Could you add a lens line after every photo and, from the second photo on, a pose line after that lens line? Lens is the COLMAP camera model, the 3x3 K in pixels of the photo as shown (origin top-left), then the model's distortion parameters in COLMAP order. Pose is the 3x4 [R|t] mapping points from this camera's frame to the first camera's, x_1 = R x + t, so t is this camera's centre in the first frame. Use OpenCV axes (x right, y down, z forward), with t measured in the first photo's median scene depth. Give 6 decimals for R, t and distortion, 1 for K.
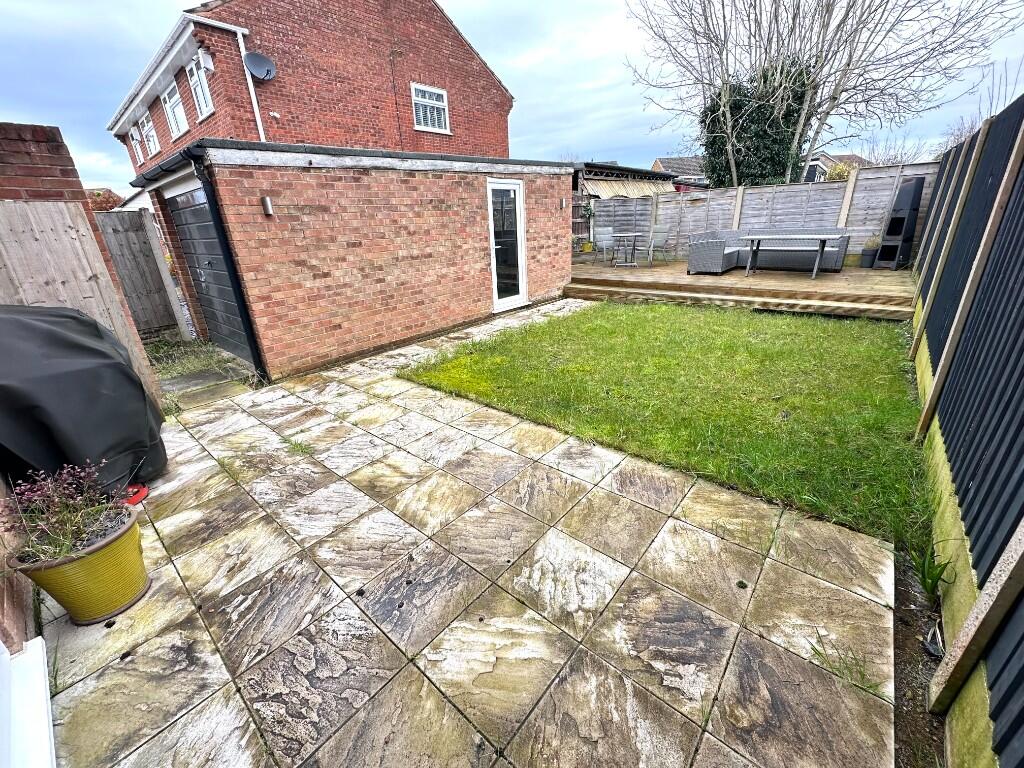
lens RADIAL K [[408.1, 0, 508.9], [0, 408.1, 384.1], [0, 0, 1]] dist [-0.001765, 0.000038]
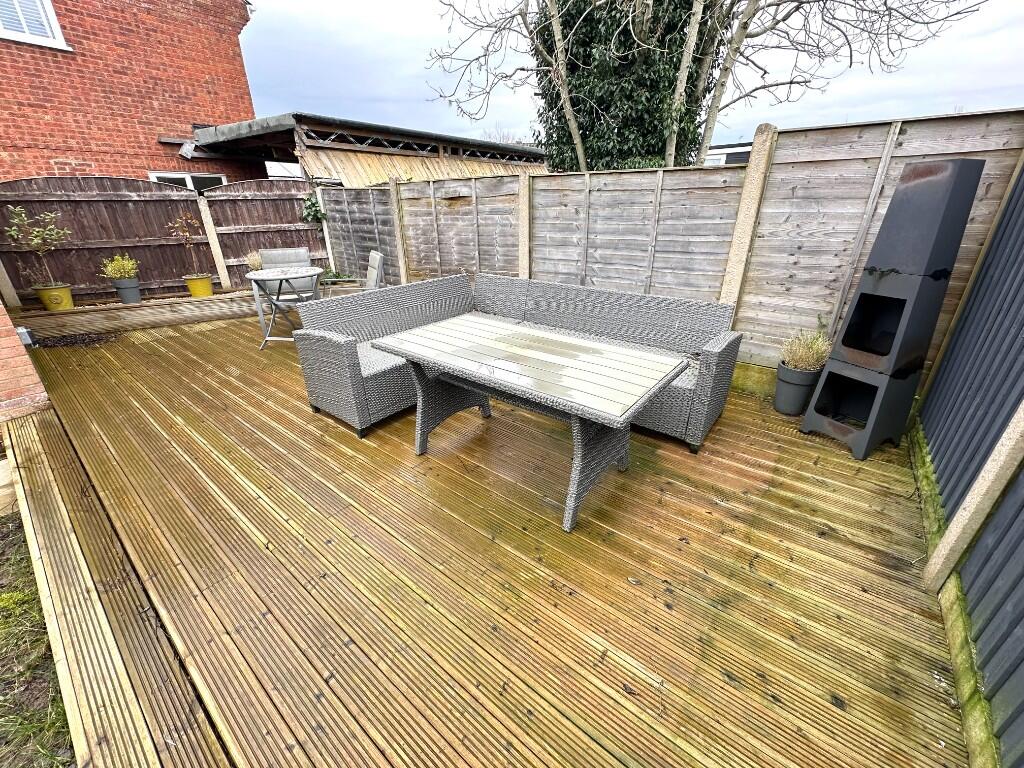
lens RADIAL K [[408.1, 0, 507.1], [0, 408.1, 385.1], [0, 0, 1]] dist [-0.001765, 0.000038]
pose [[0.998590, 0.021037, 0.048737, 0.645975], [-0.022814, 0.999084, 0.036194, -0.337337], [-0.047931, -0.037255, 0.998156, 0.689067]]
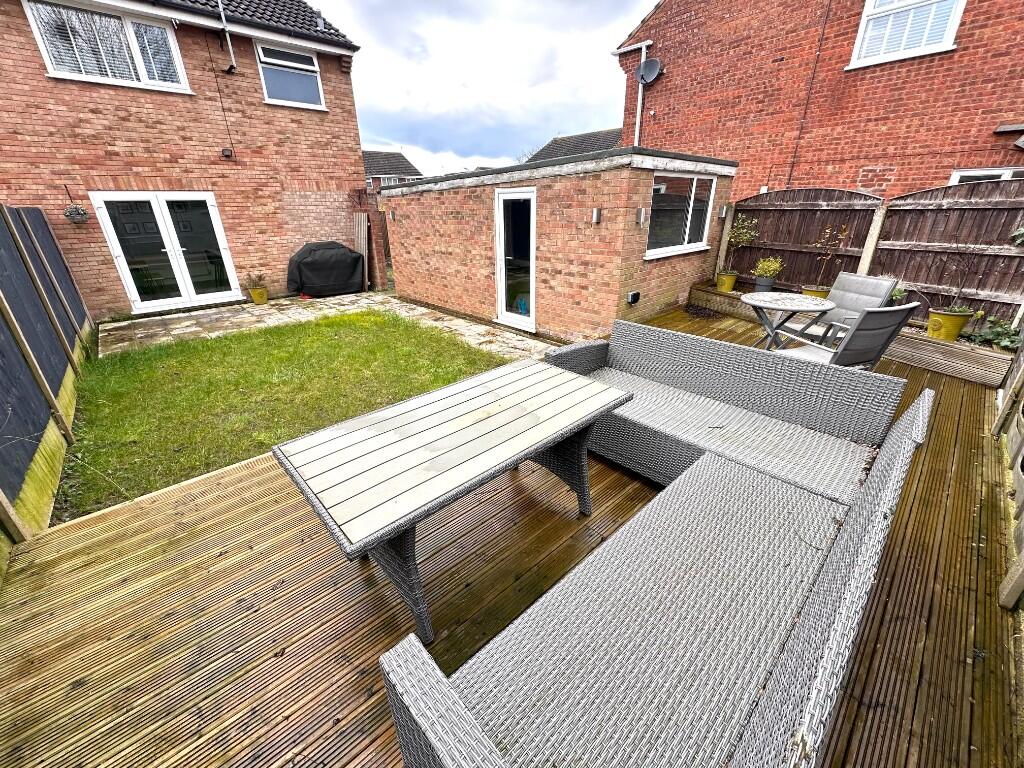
lens RADIAL K [[408.1, 0, 516.4], [0, 408.1, 382.6], [0, 0, 1]] dist [-0.001765, 0.000038]
pose [[-0.101870, 0.440297, -0.892055, 0.873552], [-0.349025, 0.823897, 0.446514, -0.486938], [0.931560, 0.356836, 0.069744, 0.965151]]
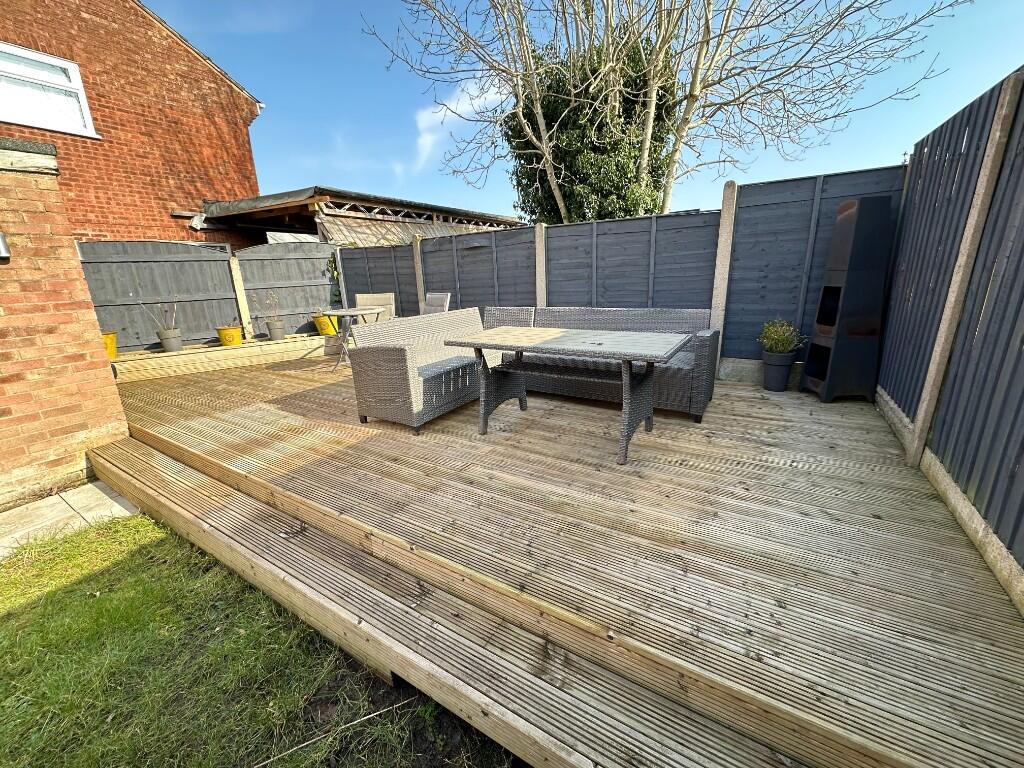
lens RADIAL K [[408.1, 0, 508.0], [0, 408.1, 383.5], [0, 0, 1]] dist [-0.001765, 0.000038]
pose [[0.988055, -0.032414, 0.150652, 0.533484], [0.050439, 0.991802, -0.117409, -0.269005], [-0.145611, 0.123606, 0.981590, 0.622842]]
